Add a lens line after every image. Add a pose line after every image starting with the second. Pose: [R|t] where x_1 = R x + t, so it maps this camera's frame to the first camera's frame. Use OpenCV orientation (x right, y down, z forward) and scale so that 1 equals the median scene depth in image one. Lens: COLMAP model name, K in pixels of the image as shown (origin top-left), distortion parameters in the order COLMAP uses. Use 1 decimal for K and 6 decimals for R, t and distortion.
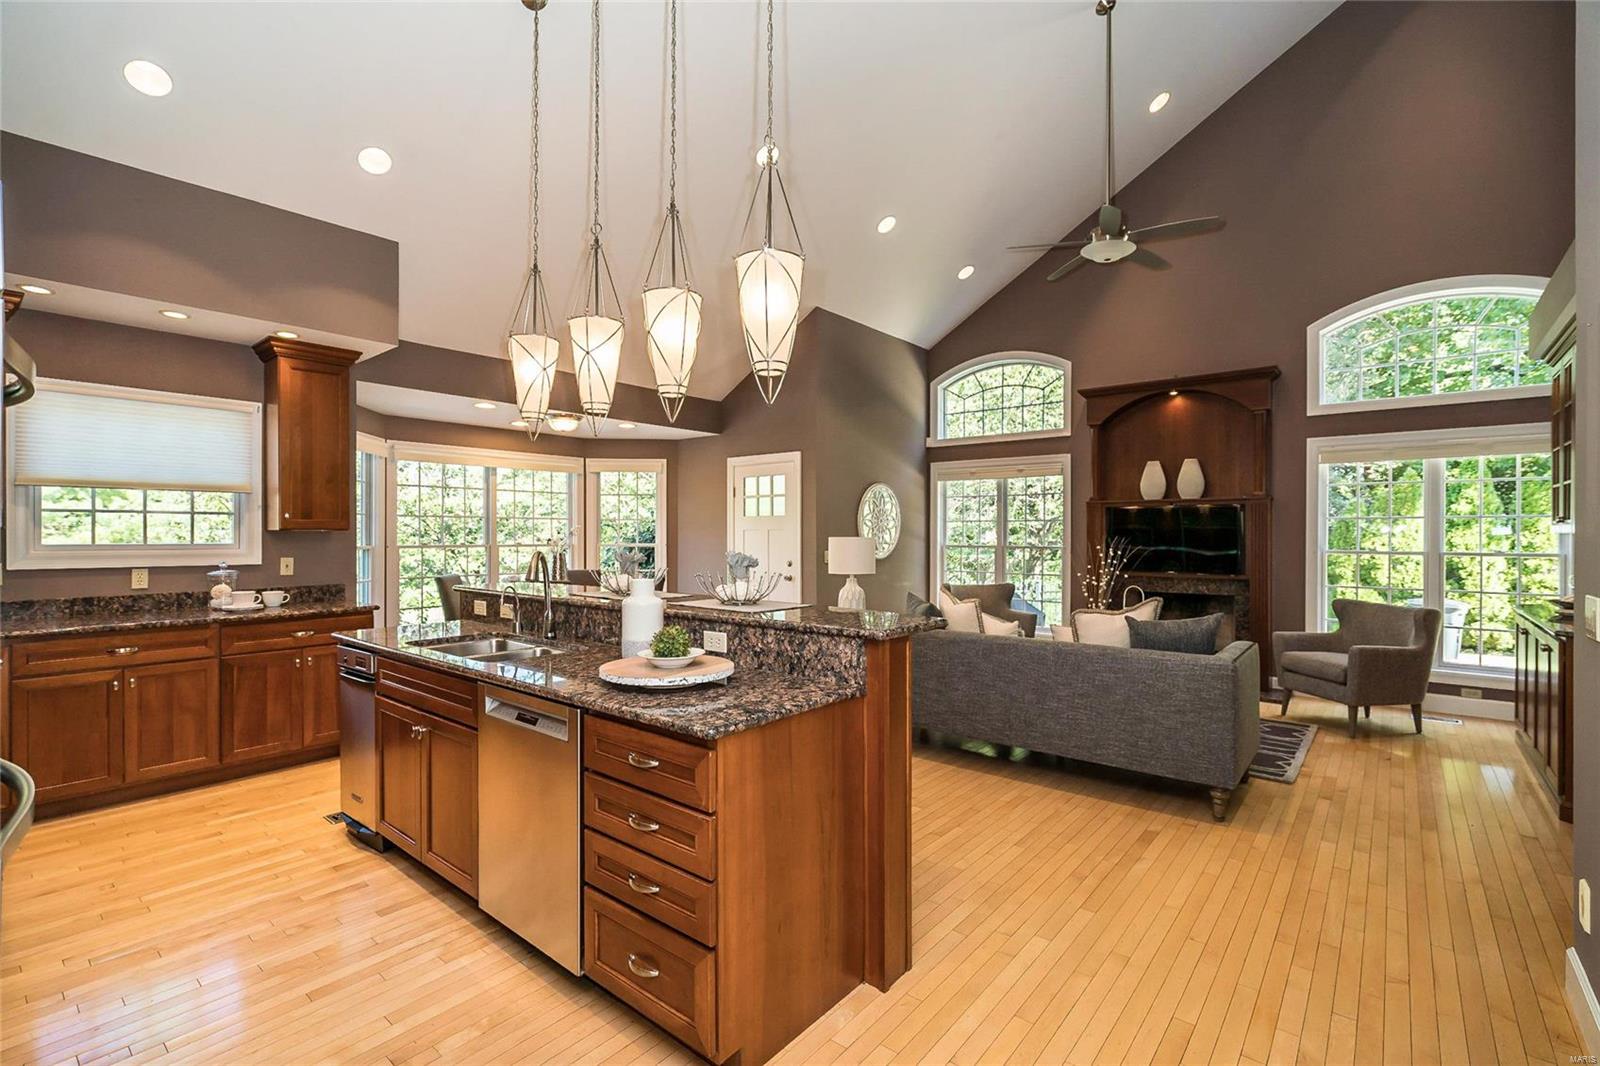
lens RADIAL K [[727.5, 0, 799.7], [0, 727.5, 539.7], [0, 0, 1]] dist [-0.002516, 0.000855]
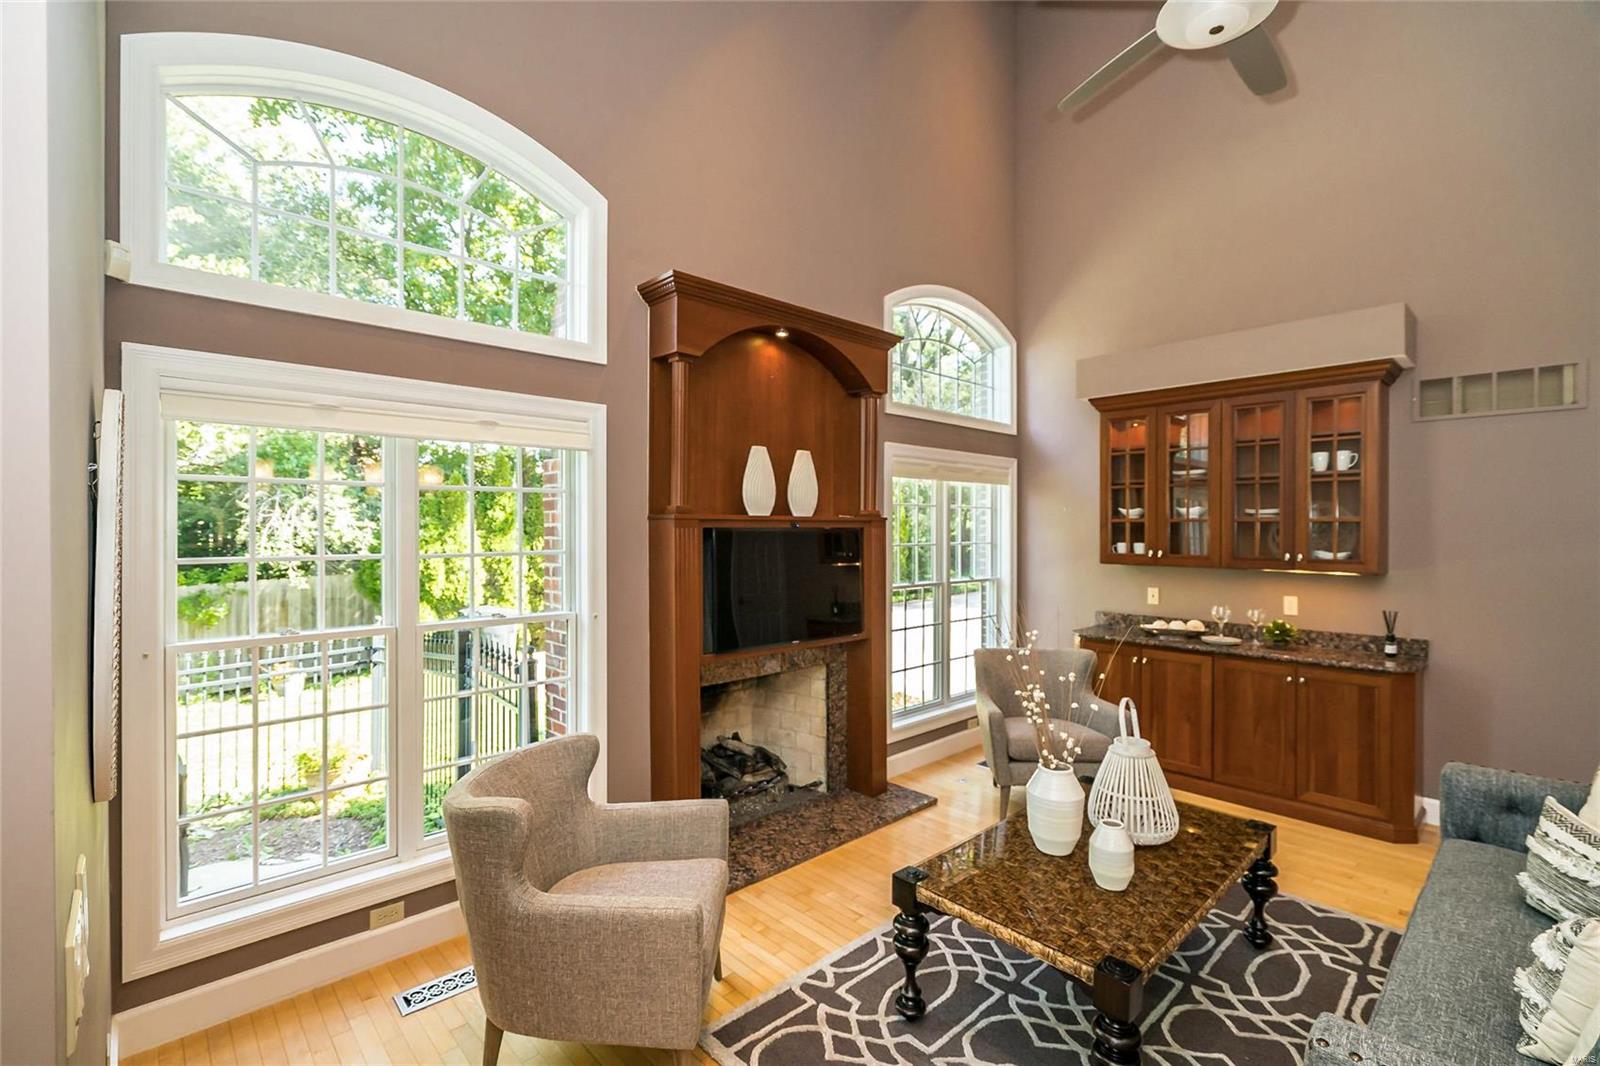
lens RADIAL K [[727.5, 0, 789.1], [0, 727.5, 529.8], [0, 0, 1]] dist [-0.002516, 0.000855]
pose [[0.118636, -0.006789, 0.992915, -0.068124], [0.007137, 0.999957, 0.005984, -0.052025], [-0.992912, 0.006377, 0.118679, 0.994651]]
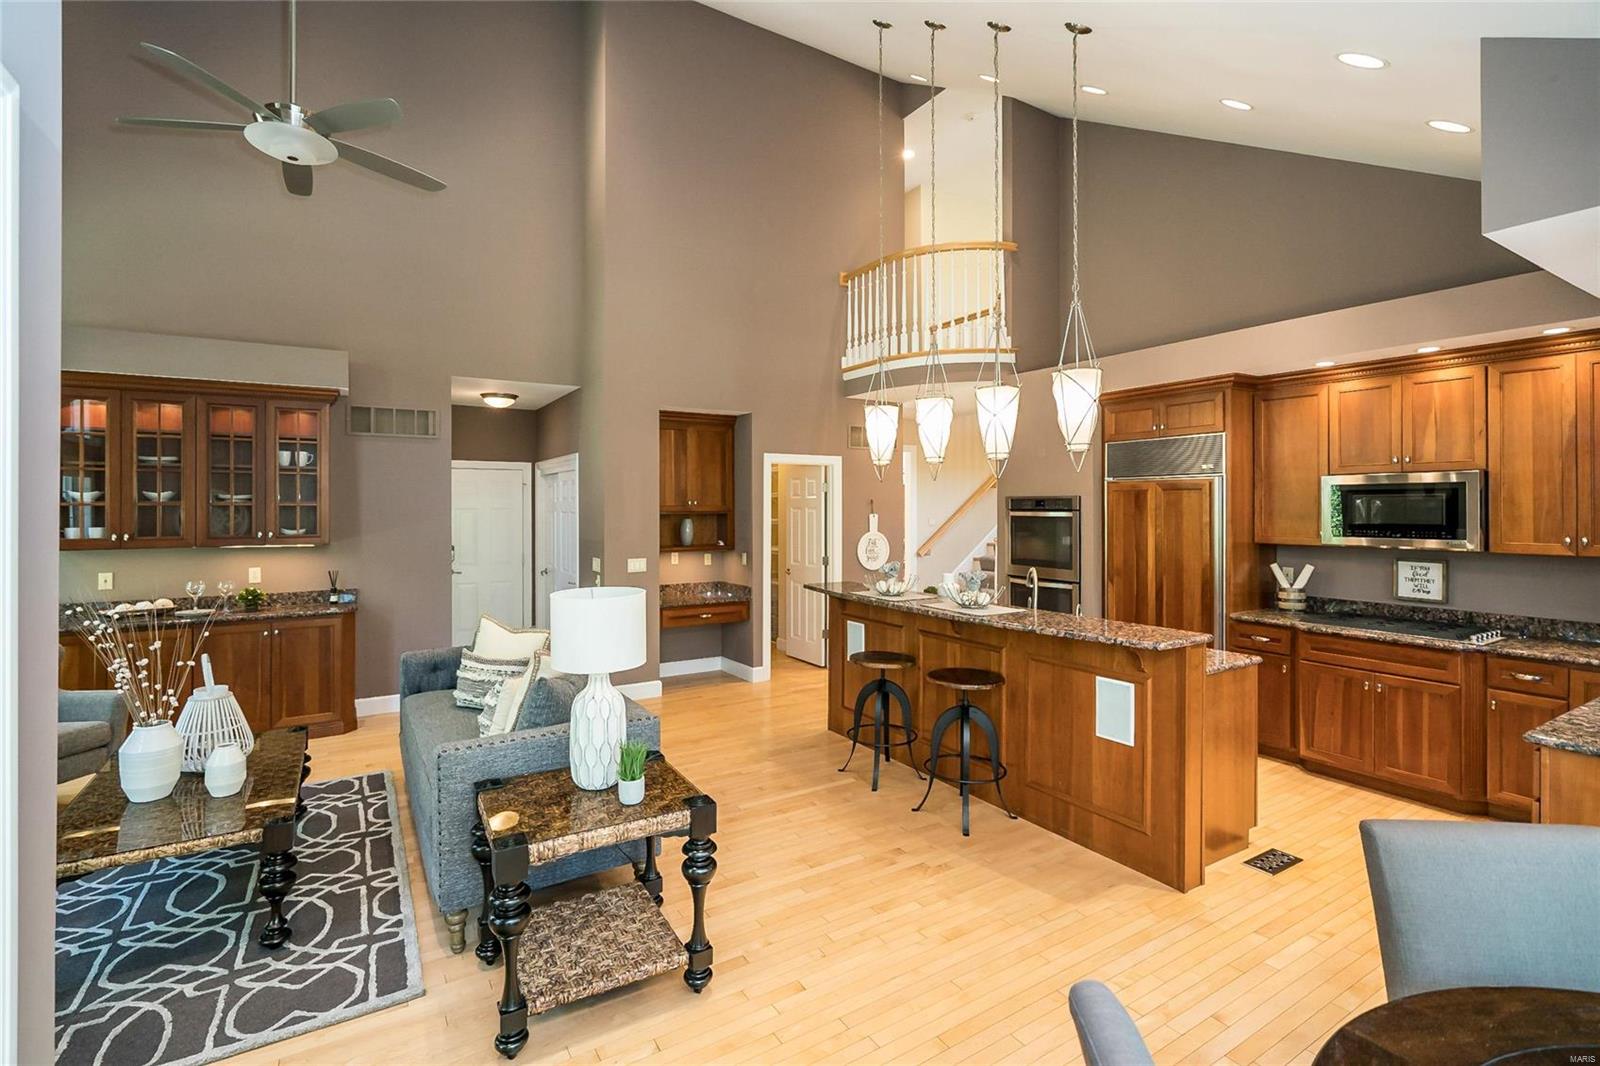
lens RADIAL K [[727.5, 0, 811.6], [0, 727.5, 504.6], [0, 0, 1]] dist [-0.002516, 0.000855]
pose [[-0.954501, 0.000842, 0.298206, -0.186617], [0.002827, 0.999977, 0.006222, -0.056805], [-0.298193, 0.006782, -0.954481, 1.213671]]
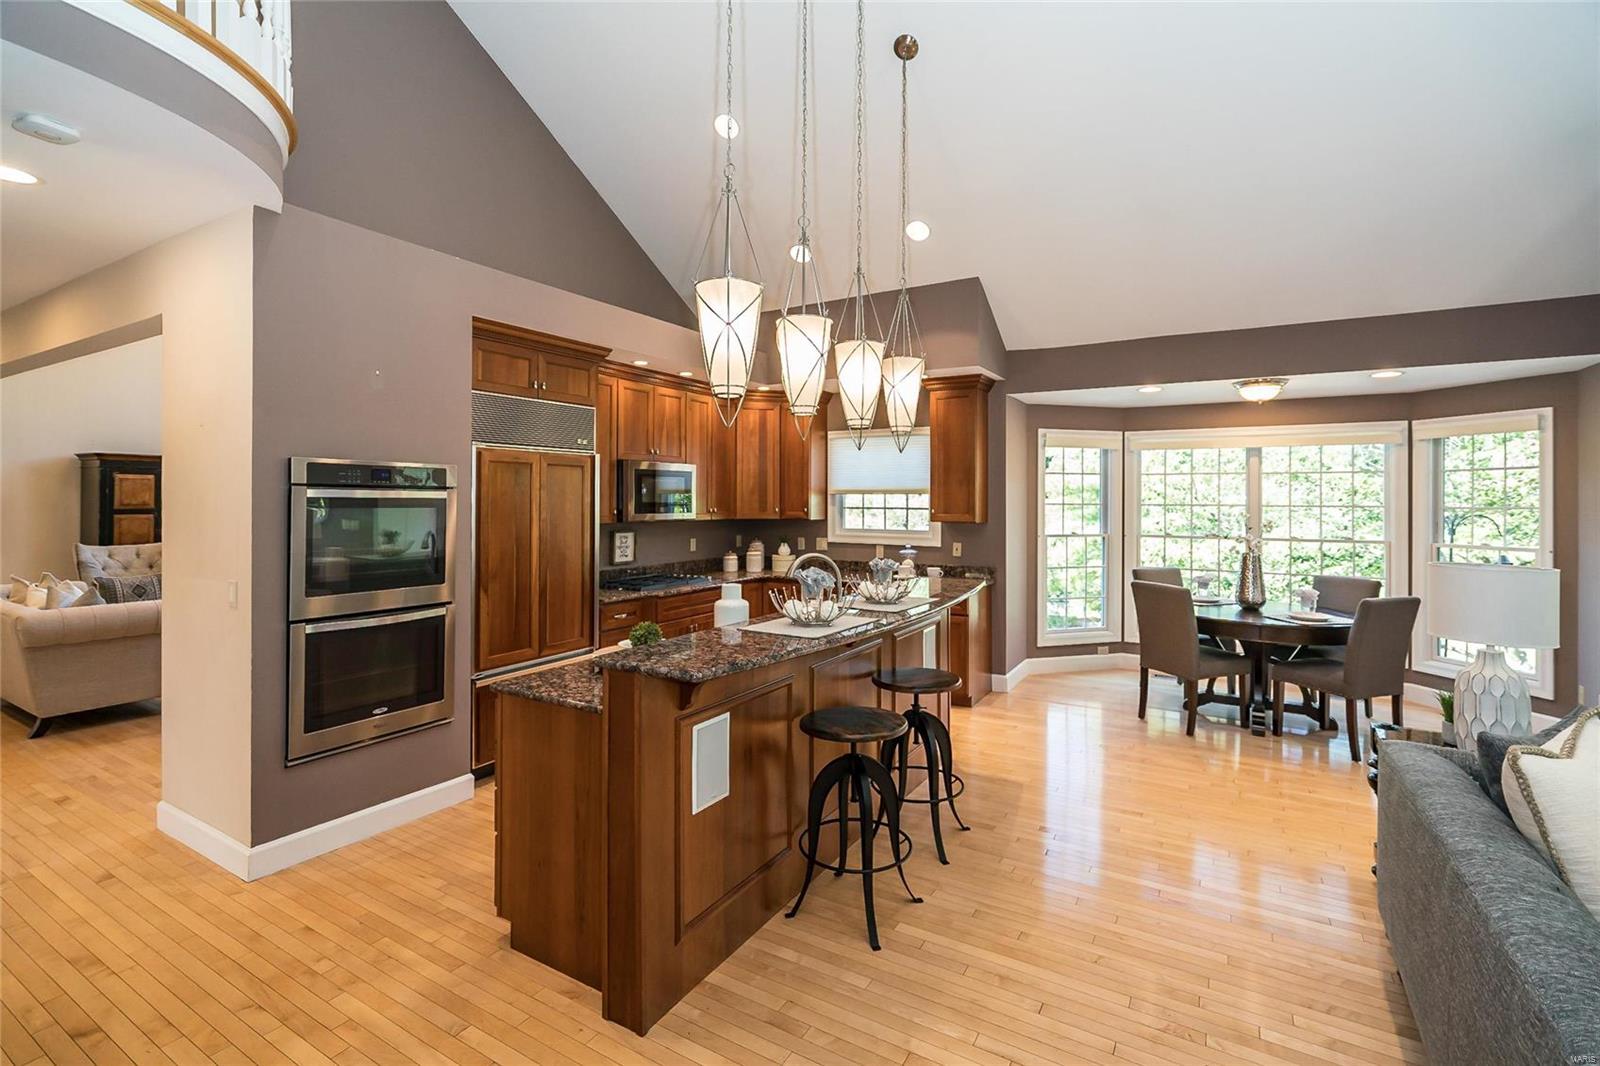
lens RADIAL K [[727.5, 0, 805.5], [0, 727.5, 497.9], [0, 0, 1]] dist [-0.002516, 0.000855]
pose [[0.149514, -0.002761, -0.988756, 0.403417], [-0.011887, 0.999919, -0.004589, -0.034721], [0.988688, 0.012440, 0.149469, 0.404709]]
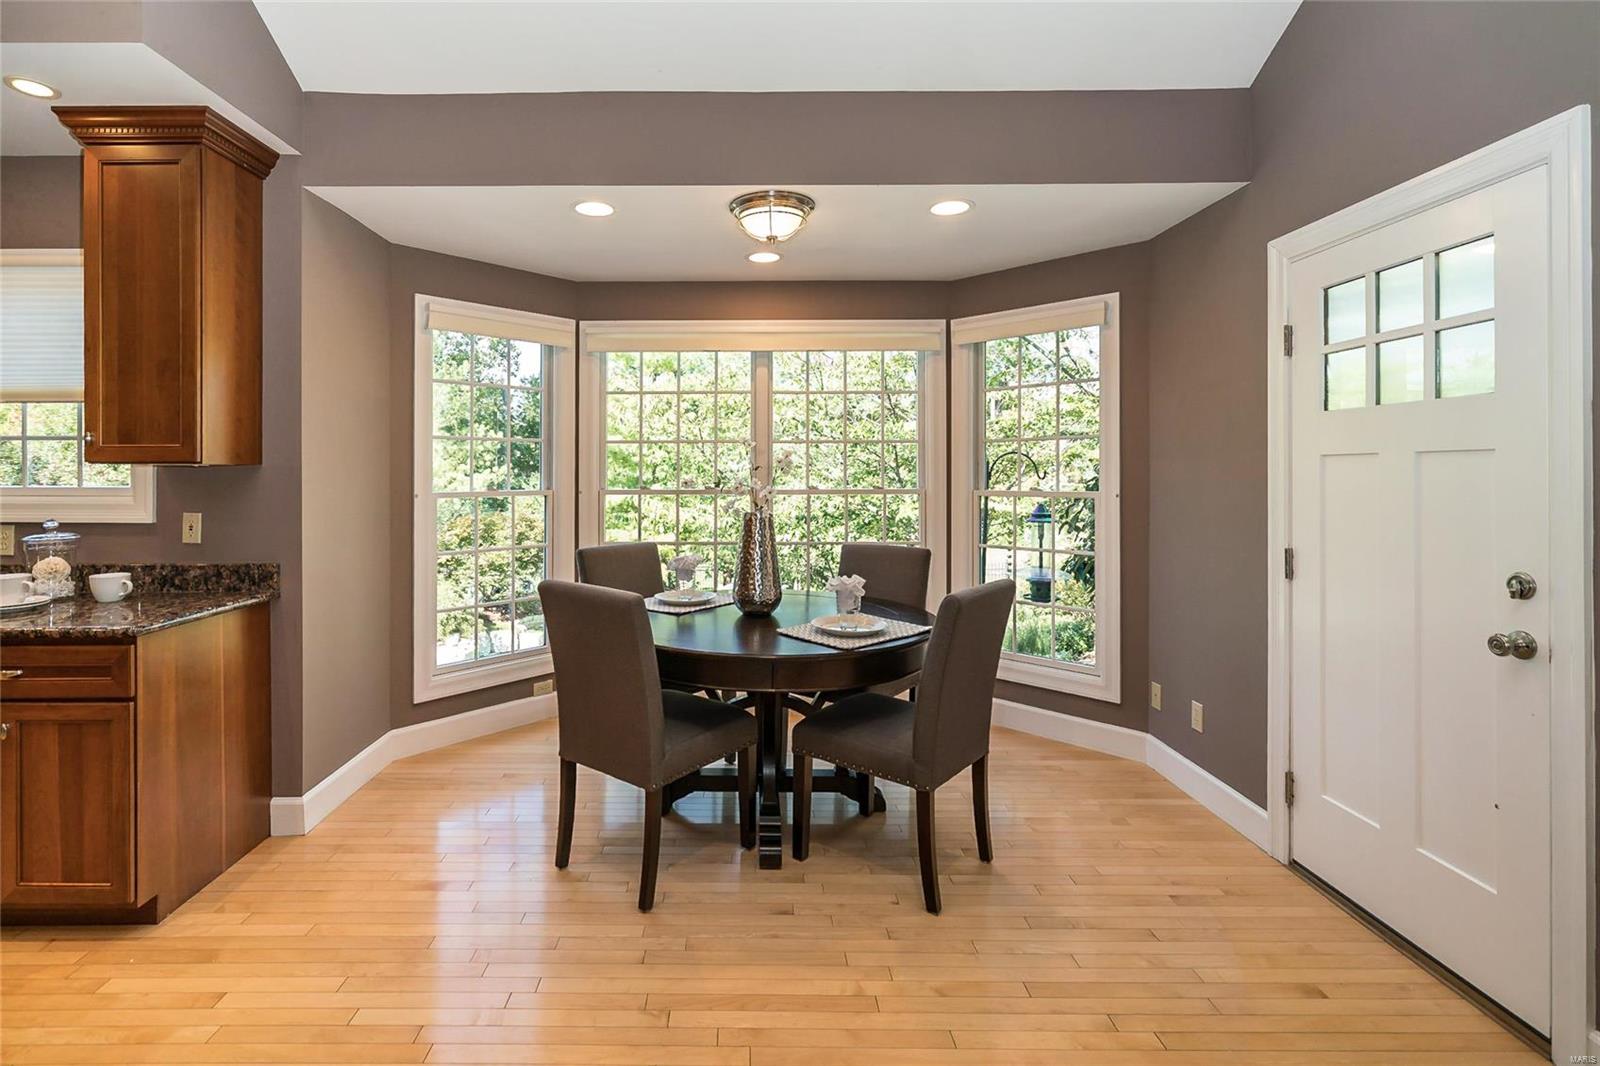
lens RADIAL K [[727.5, 0, 751.2], [0, 727.5, 469.7], [0, 0, 1]] dist [-0.002516, 0.000855]
pose [[0.635418, -0.003684, -0.772159, 0.009708], [-0.004609, 0.999953, -0.008563, -0.004280], [0.772154, 0.009000, 0.635371, 0.738394]]
